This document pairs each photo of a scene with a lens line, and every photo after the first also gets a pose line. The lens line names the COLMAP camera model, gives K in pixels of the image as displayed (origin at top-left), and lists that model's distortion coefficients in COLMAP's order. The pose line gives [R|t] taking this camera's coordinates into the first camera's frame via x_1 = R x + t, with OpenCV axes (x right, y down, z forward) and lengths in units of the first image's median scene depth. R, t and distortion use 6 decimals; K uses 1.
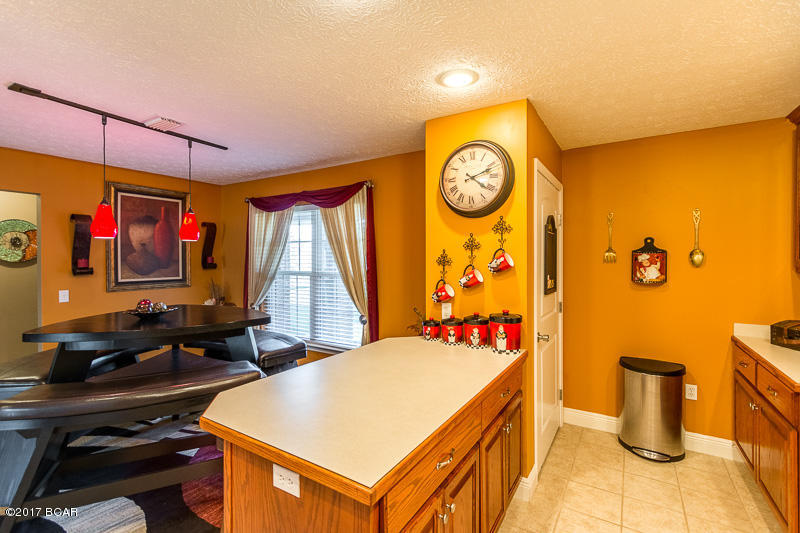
lens RADIAL K [[369.0, 0, 399.7], [0, 369.0, 261.8], [0, 0, 1]] dist [0.003970, -0.000343]
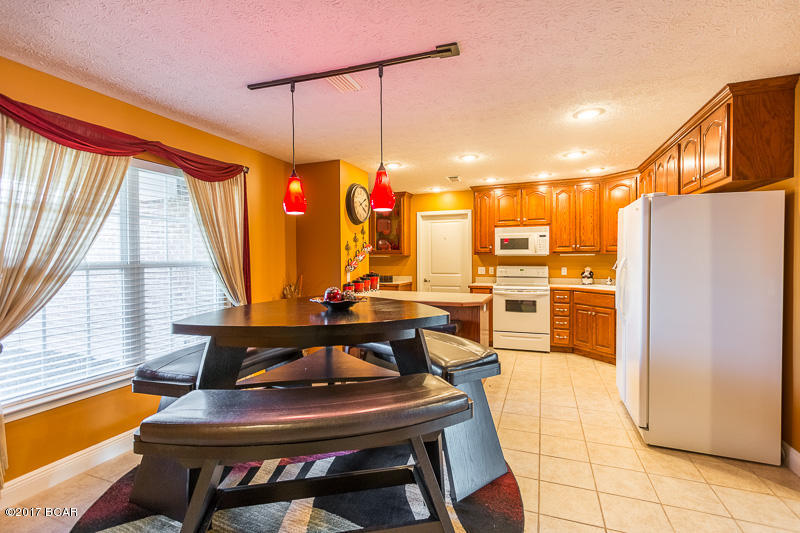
lens RADIAL K [[369.0, 0, 399.7], [0, 369.0, 261.8], [0, 0, 1]] dist [0.003970, -0.000343]
pose [[-0.193470, -0.018855, 0.980925, -1.031967], [0.009602, 0.999731, 0.021110, 0.018503], [-0.981059, 0.013503, -0.193237, 0.707592]]
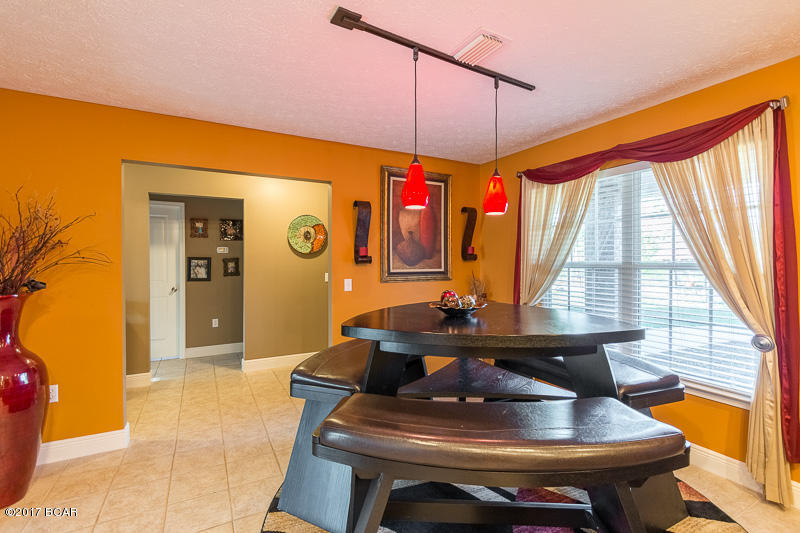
lens RADIAL K [[369.0, 0, 399.7], [0, 369.0, 261.8], [0, 0, 1]] dist [0.003970, -0.000343]
pose [[0.868632, 0.002194, -0.495453, -0.276175], [-0.003917, 0.999989, -0.002439, 0.030570], [0.495443, 0.004059, 0.868631, 0.197069]]
